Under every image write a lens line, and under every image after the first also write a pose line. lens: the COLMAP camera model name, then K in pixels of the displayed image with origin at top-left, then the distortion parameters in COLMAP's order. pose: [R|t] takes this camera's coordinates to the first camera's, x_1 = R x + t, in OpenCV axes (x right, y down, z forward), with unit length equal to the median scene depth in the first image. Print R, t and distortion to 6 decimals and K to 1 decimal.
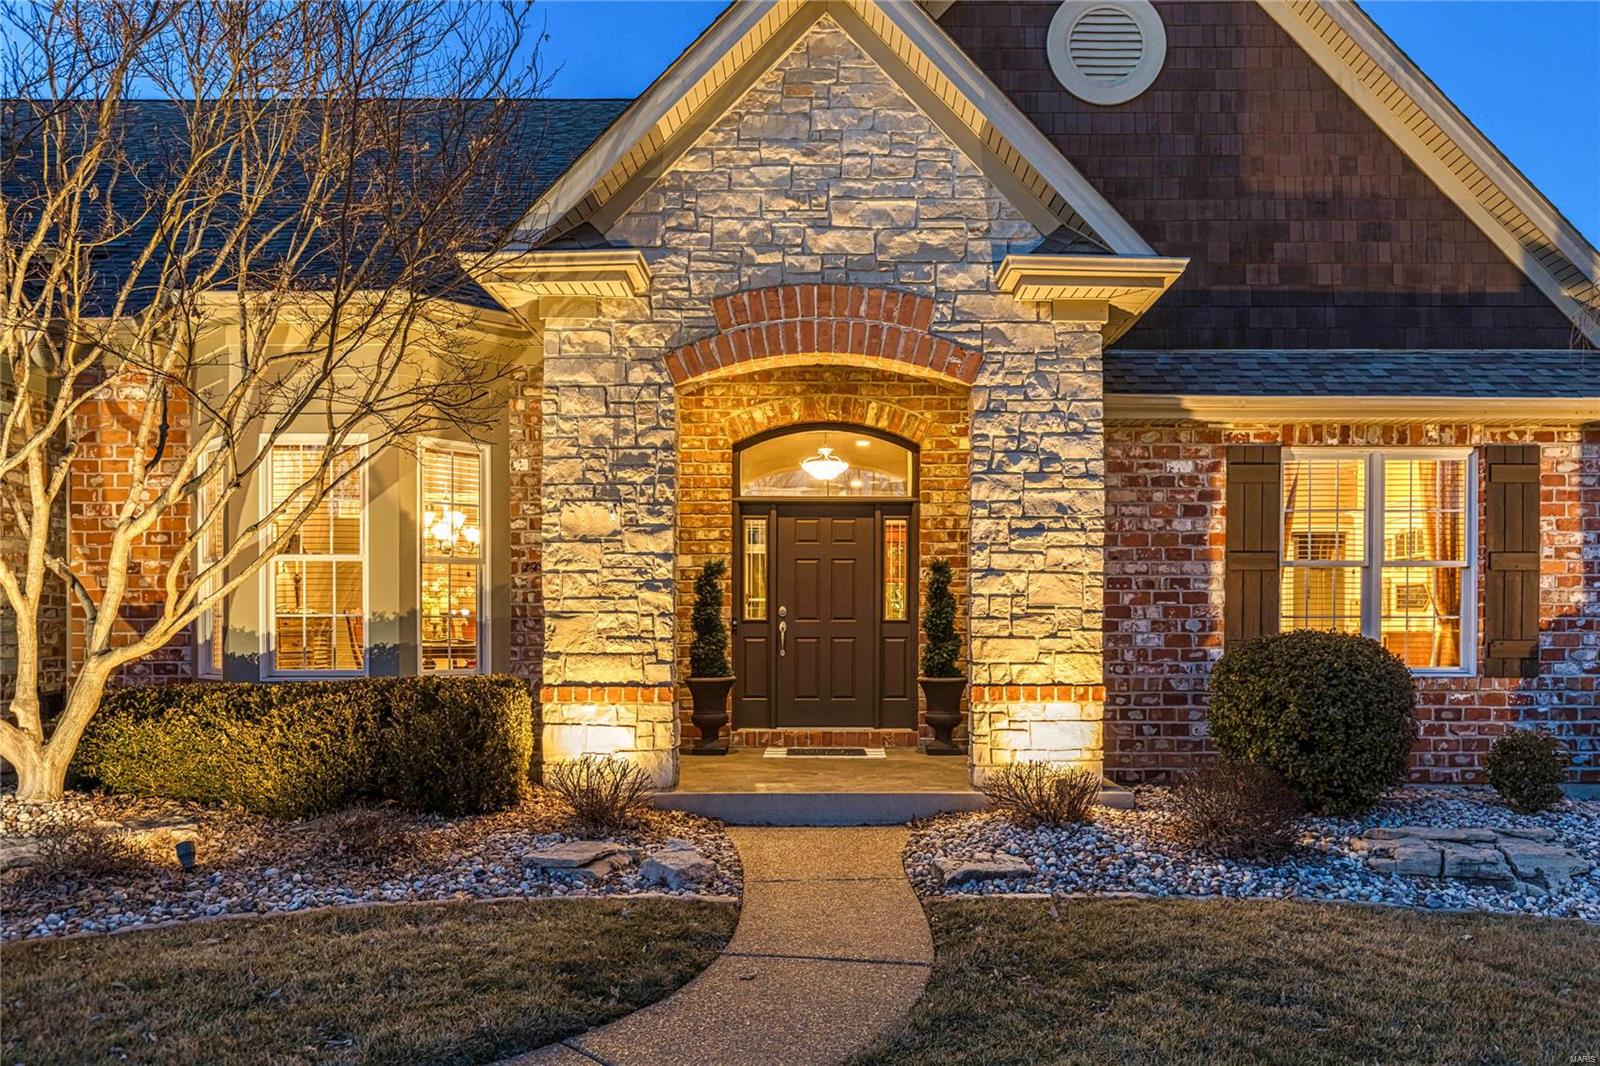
lens RADIAL K [[1096.9, 0, 800.1], [0, 1096.9, 628.0], [0, 0, 1]] dist [-0.002166, 0.000914]
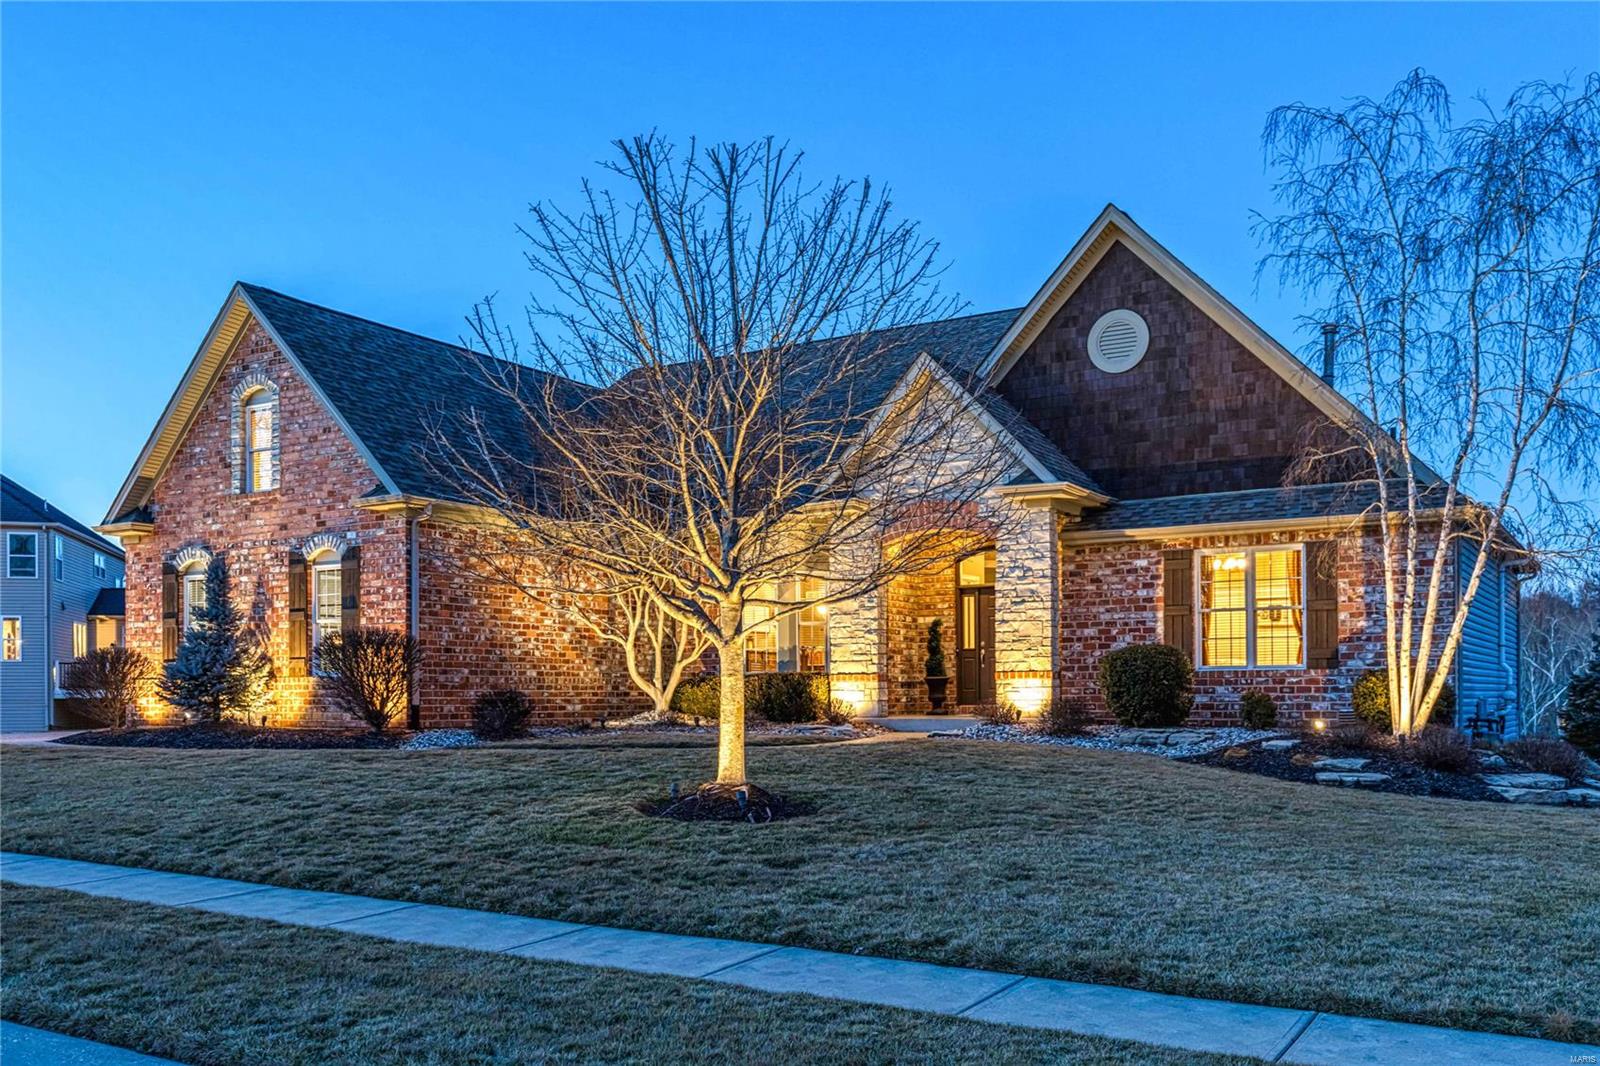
lens RADIAL K [[1342.1, 0, 798.9], [0, 1342.1, 676.9], [0, 0, 1]] dist [0.001471, 0.001313]
pose [[0.854689, -0.012100, -0.518999, 1.060029], [0.005035, 0.999875, -0.015021, 0.087046], [0.519116, 0.010225, 0.854643, -1.339824]]
